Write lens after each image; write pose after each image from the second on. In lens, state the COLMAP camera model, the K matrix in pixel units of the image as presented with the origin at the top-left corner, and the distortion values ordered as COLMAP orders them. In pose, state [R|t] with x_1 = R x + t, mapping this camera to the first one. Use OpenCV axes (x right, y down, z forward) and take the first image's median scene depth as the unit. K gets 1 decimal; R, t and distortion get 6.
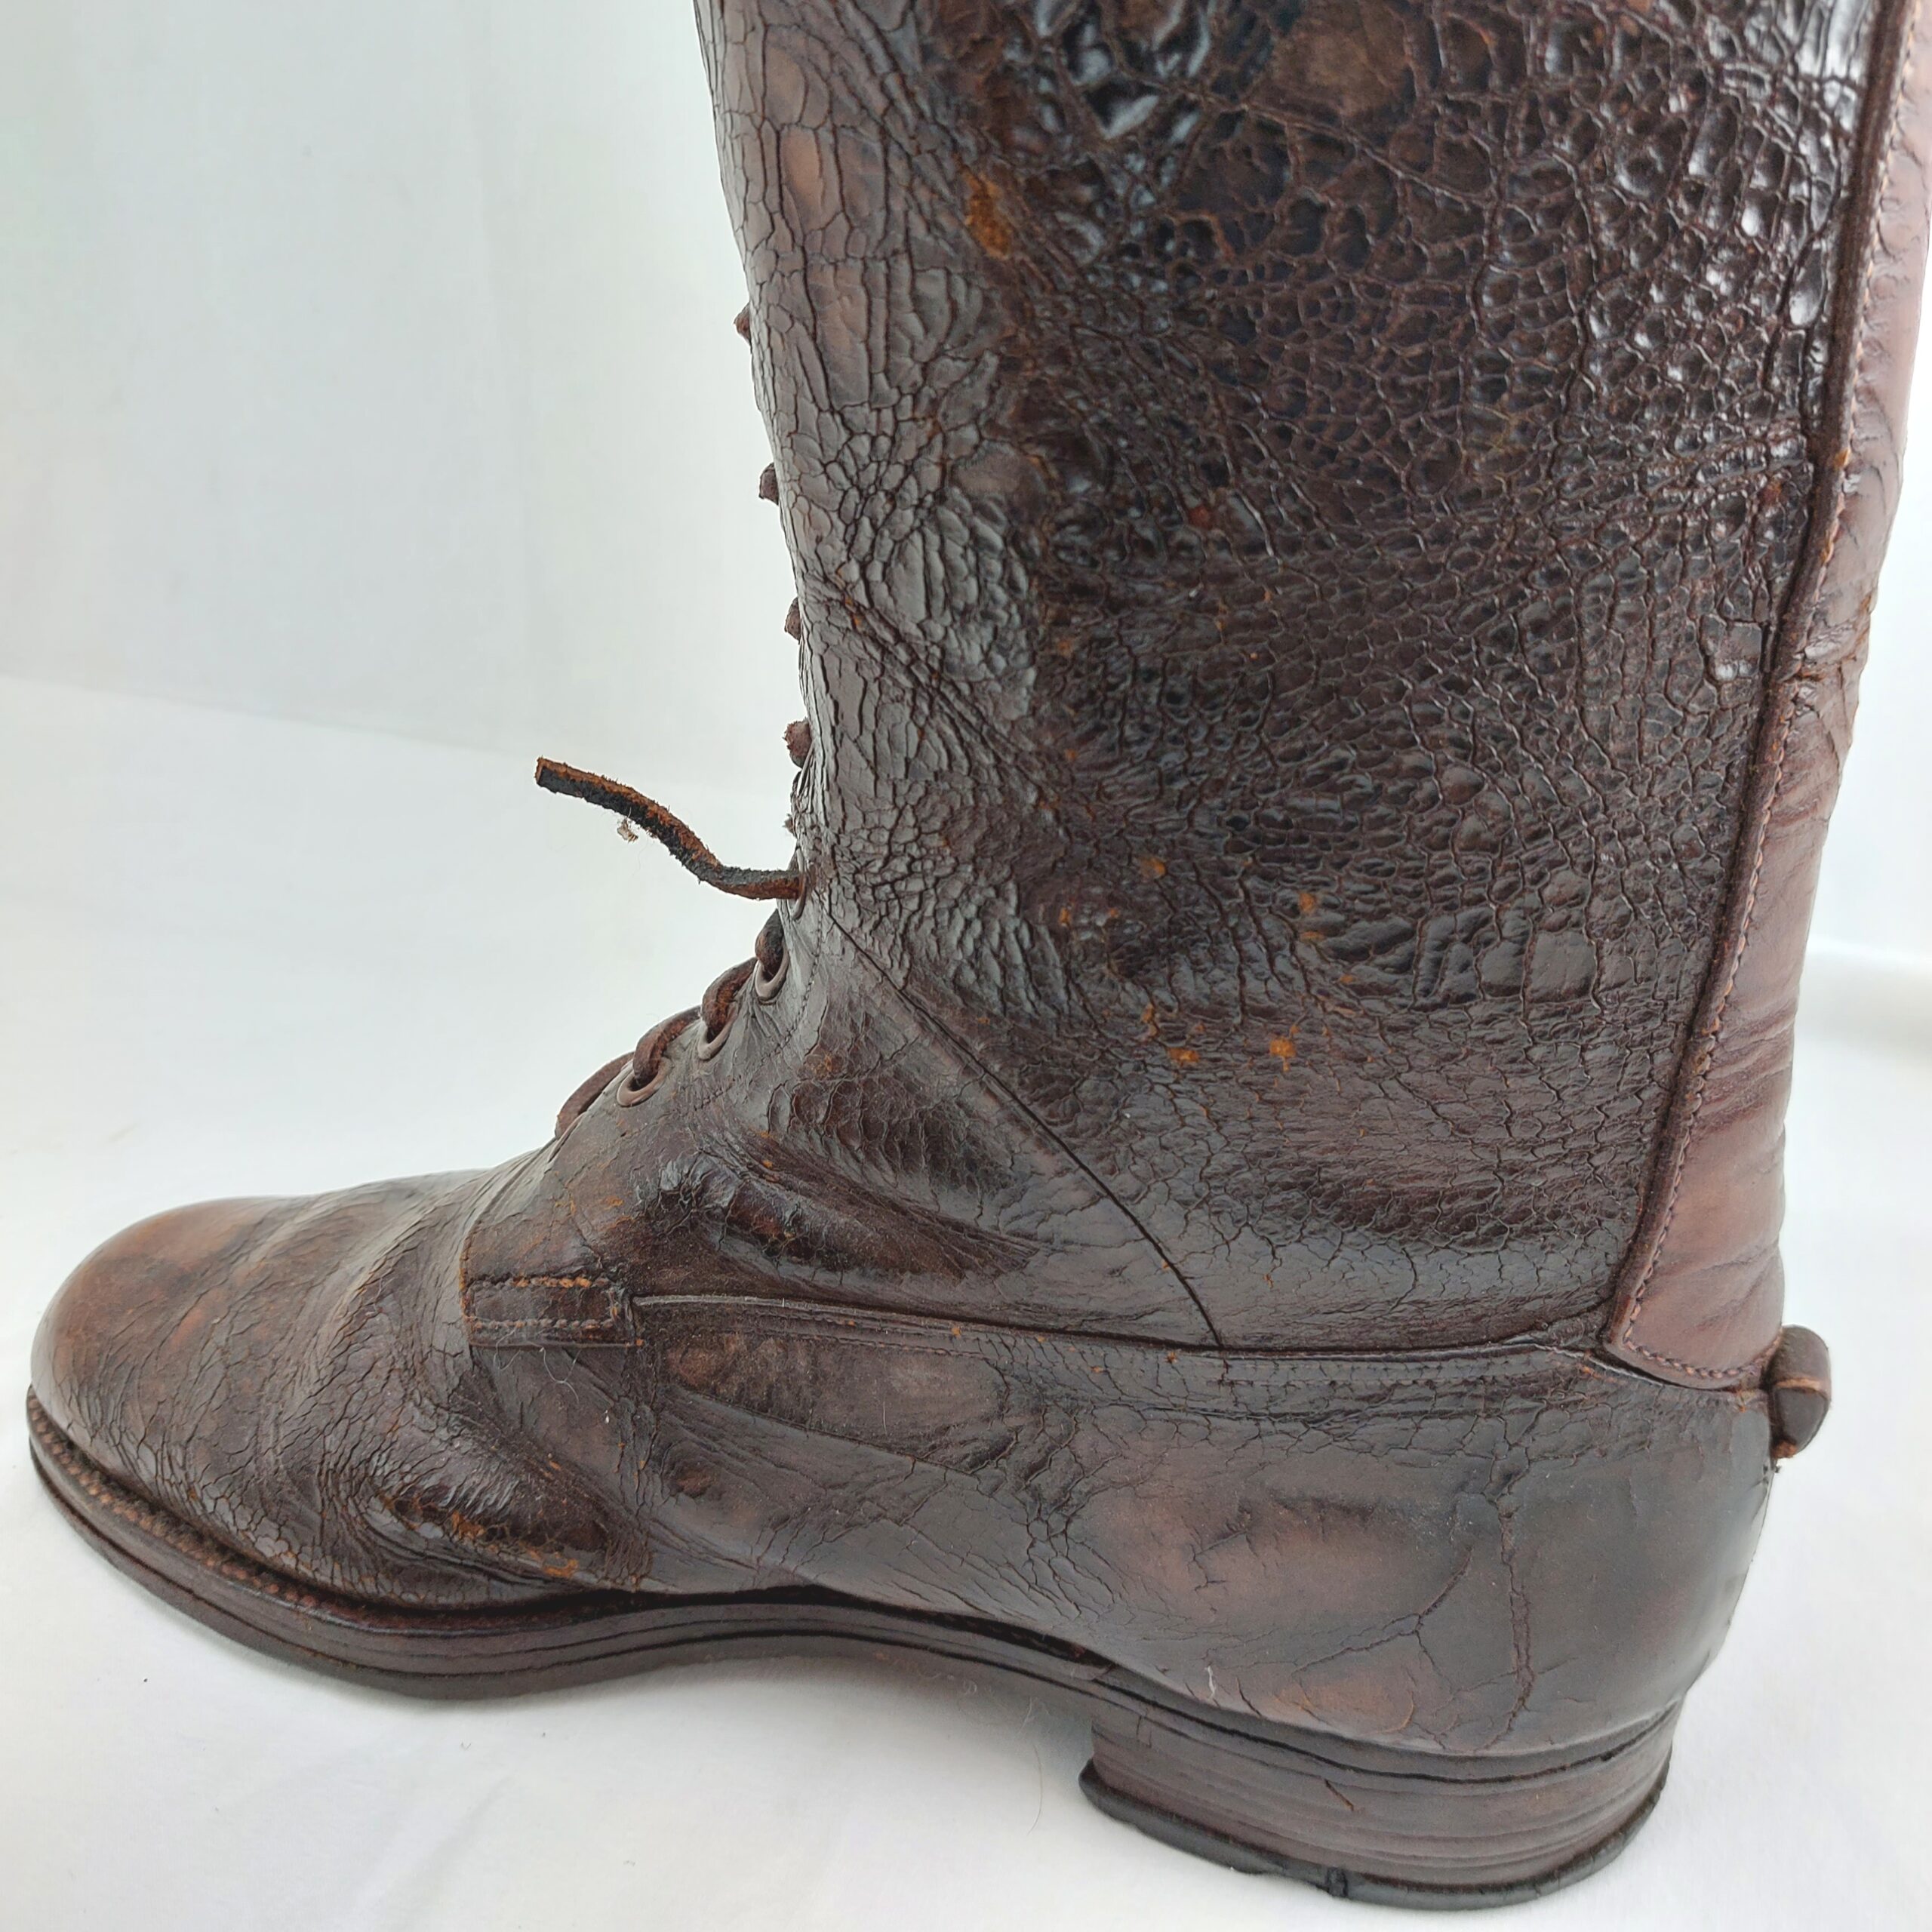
lens RADIAL K [[1815.8, 0, 968.3], [0, 1815.8, 957.4], [0, 0, 1]] dist [0.021732, 0.000000]
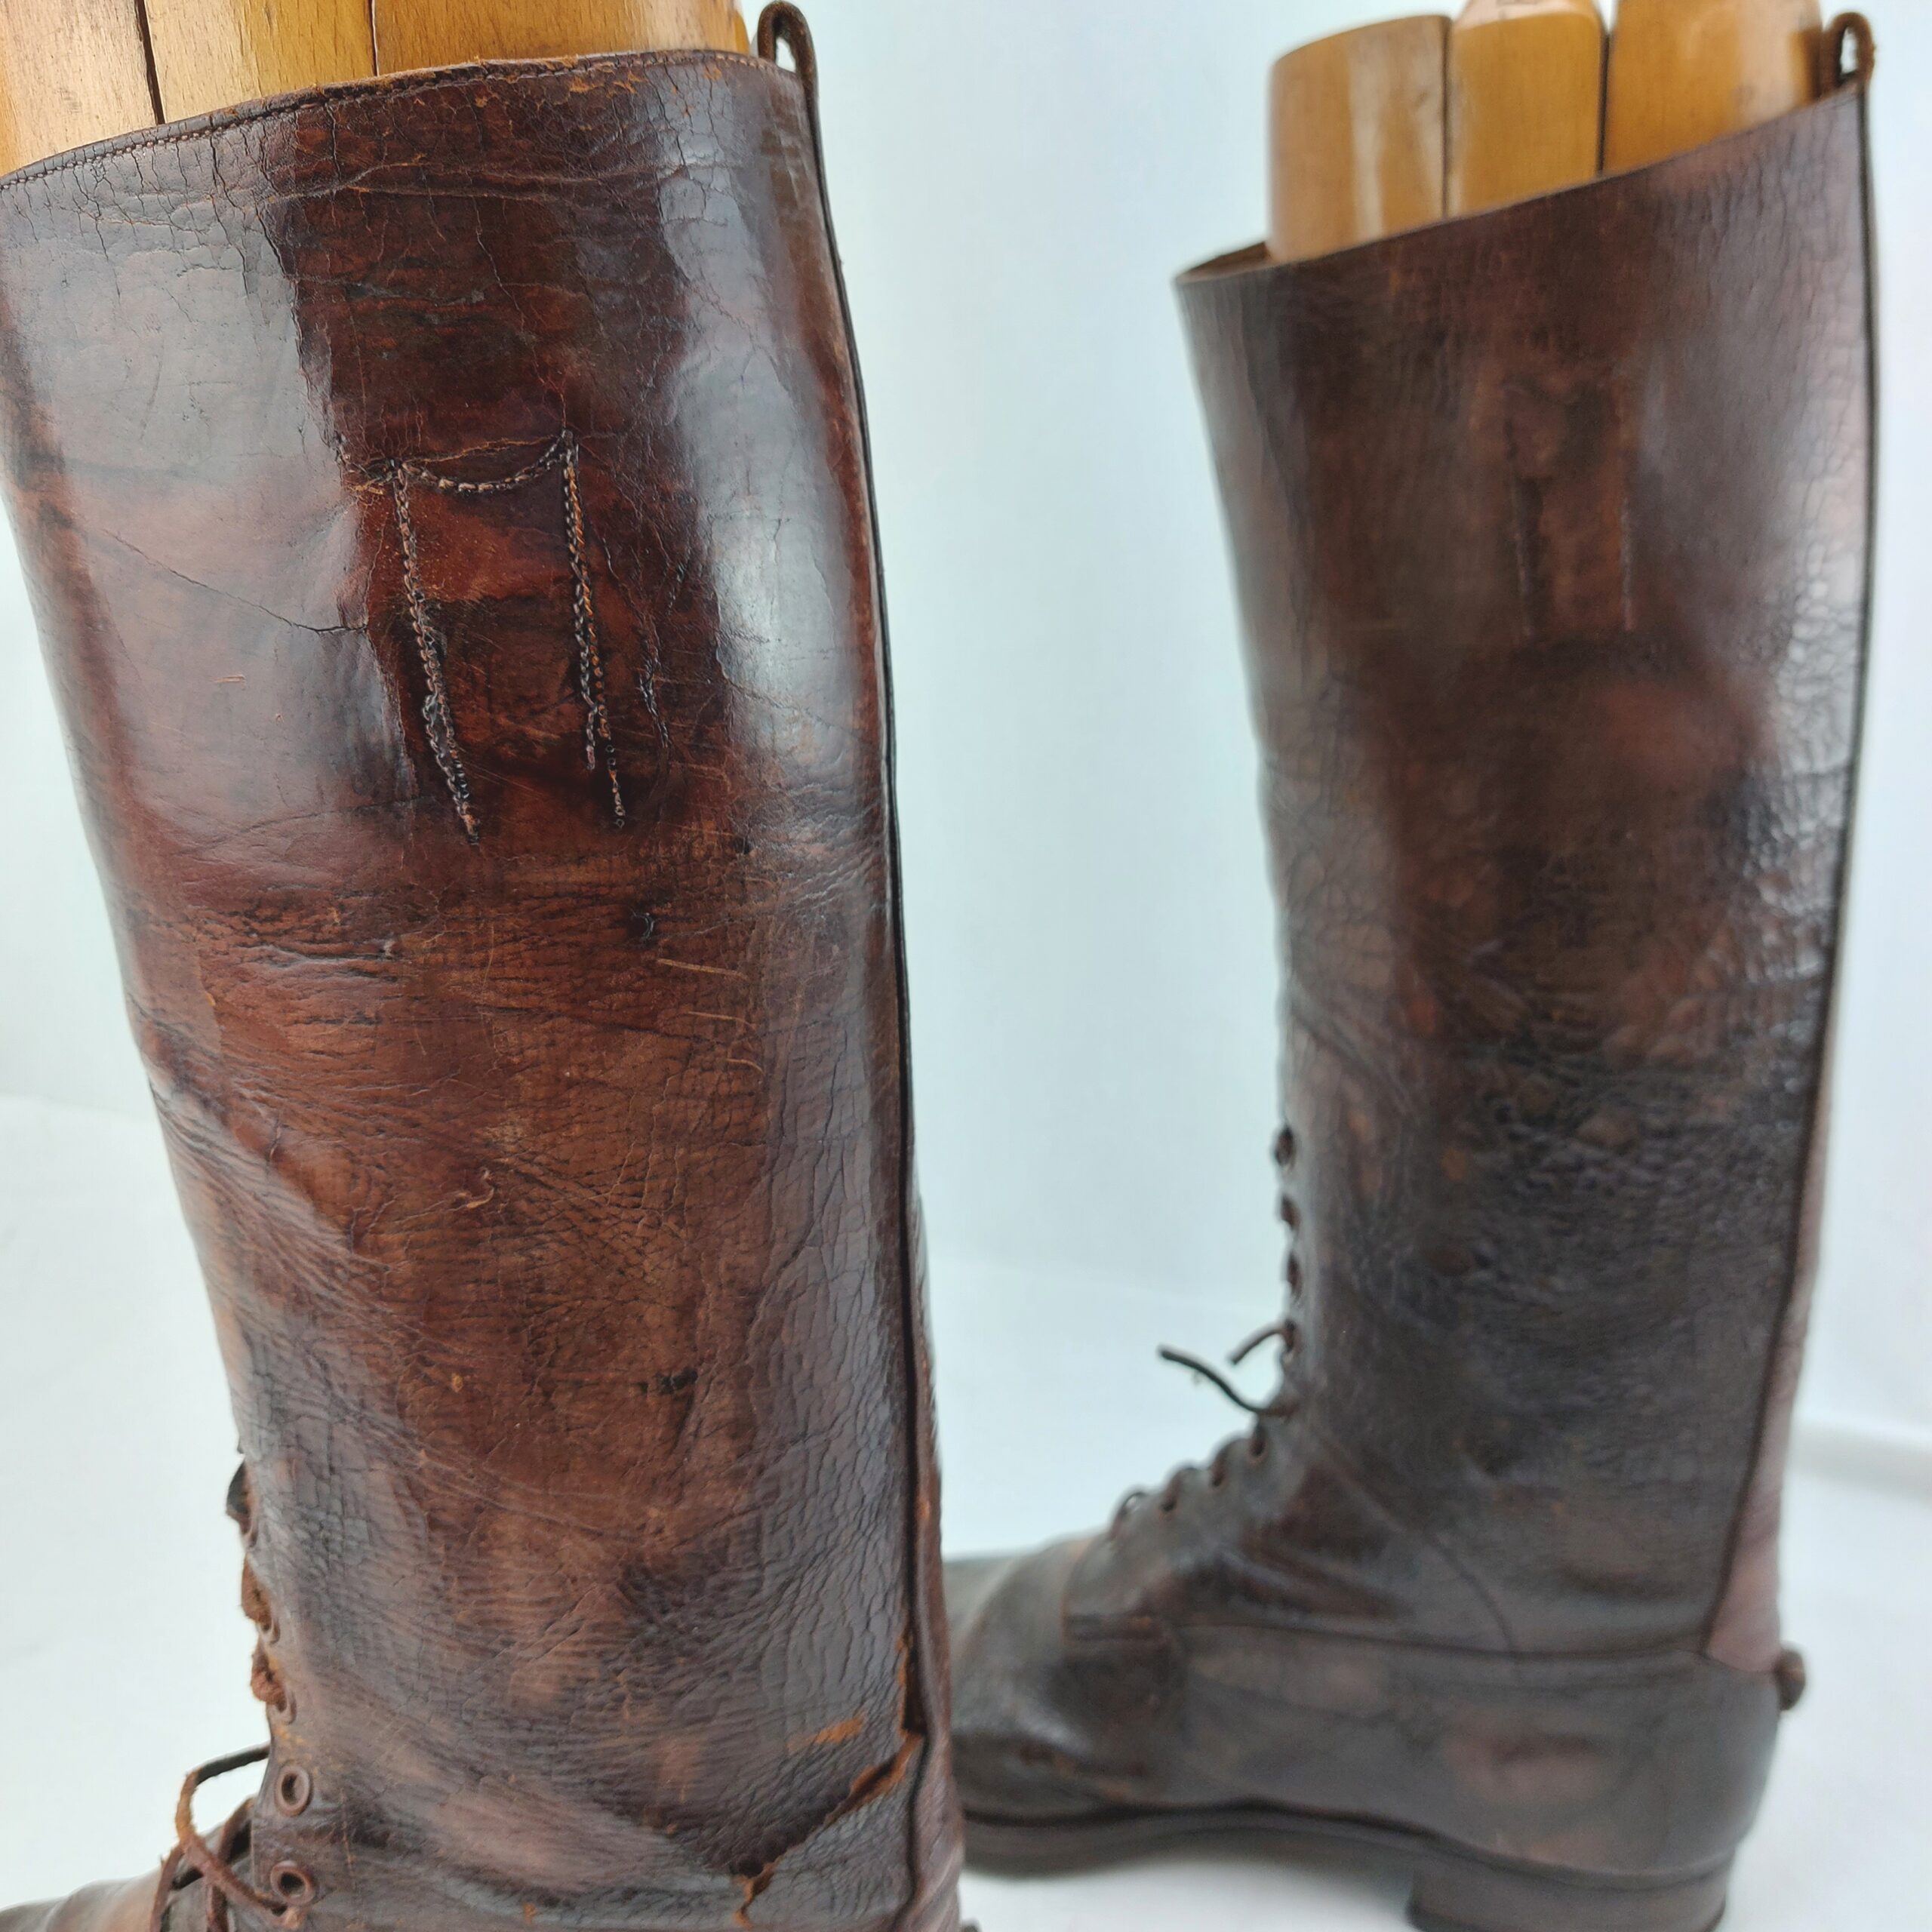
lens RADIAL K [[1831.1, 0, 980.5], [0, 1831.1, 963.9], [0, 0, 1]] dist [-0.003169, 0.000000]
pose [[0.997472, 0.022604, 0.067376, -0.604363], [-0.010840, 0.985367, -0.170102, -0.187349], [-0.070235, 0.168942, 0.983120, -1.074129]]
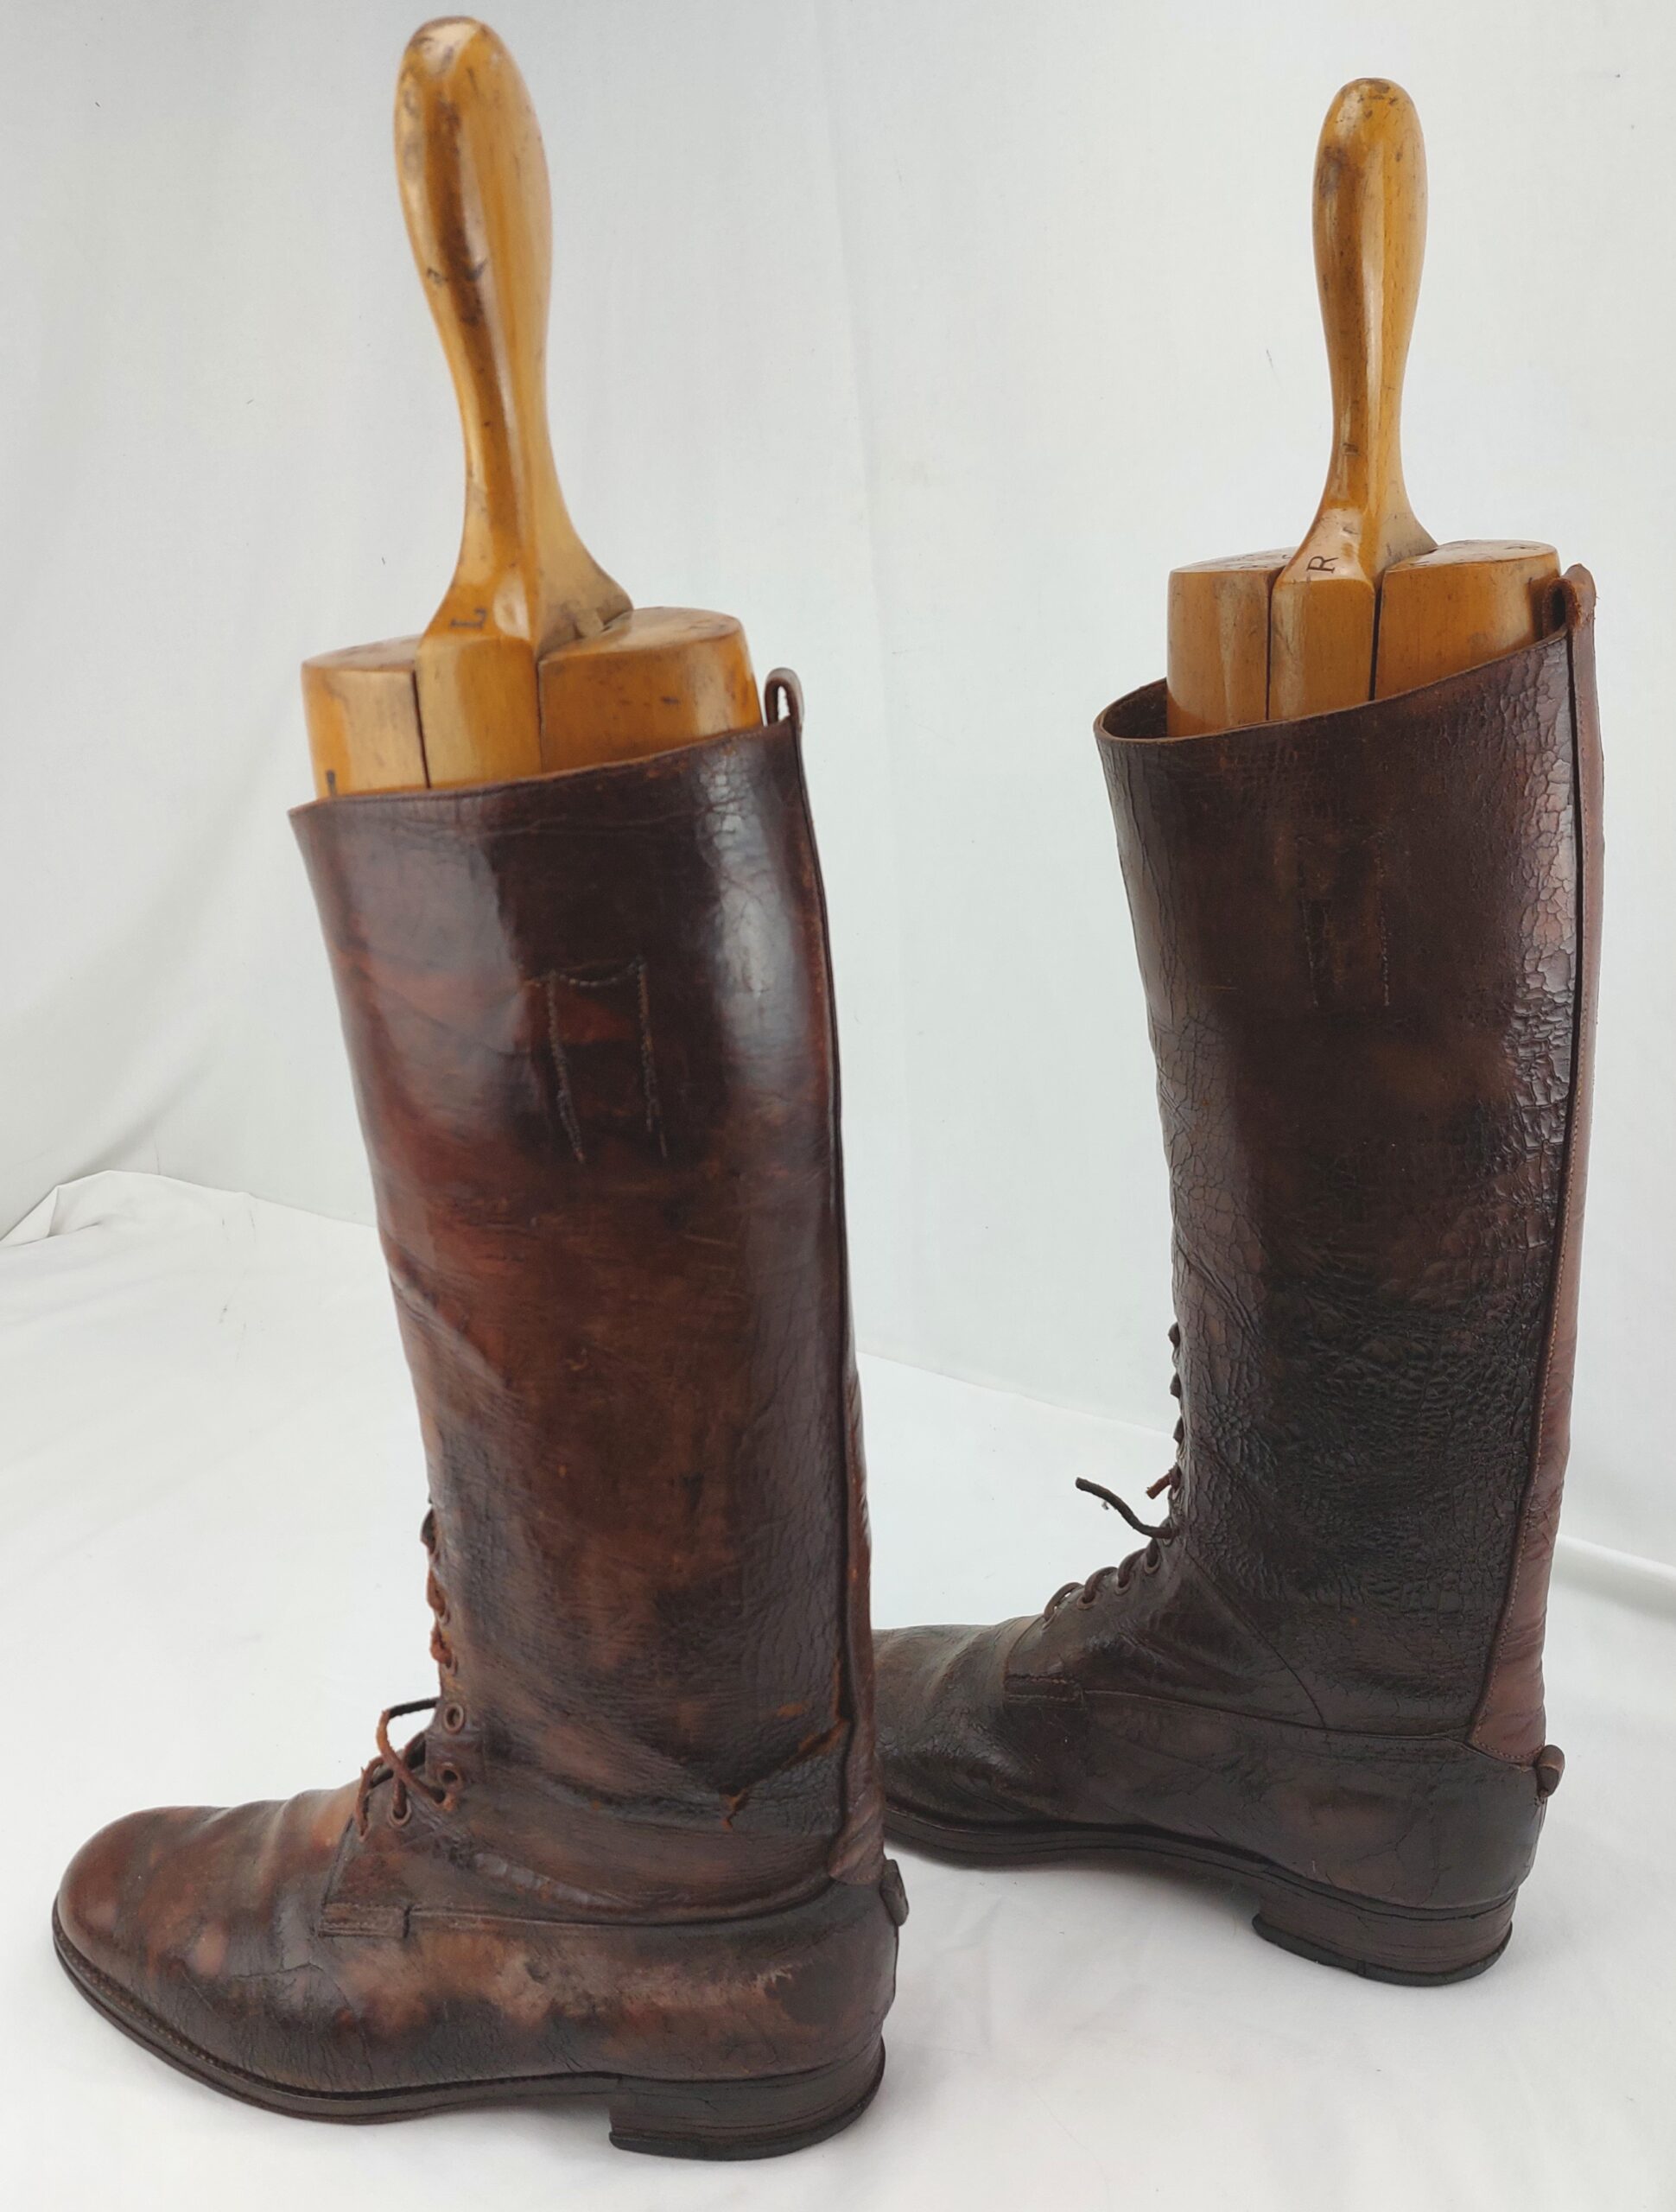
lens RADIAL K [[2048.6, 0, 884.5], [0, 2048.6, 1110.4], [0, 0, 1]] dist [0.047998, 0.000000]
pose [[0.994587, 0.072026, -0.074894, -0.347306], [-0.080455, 0.989936, -0.116418, -0.283104], [0.065755, 0.121813, 0.990373, -2.172699]]
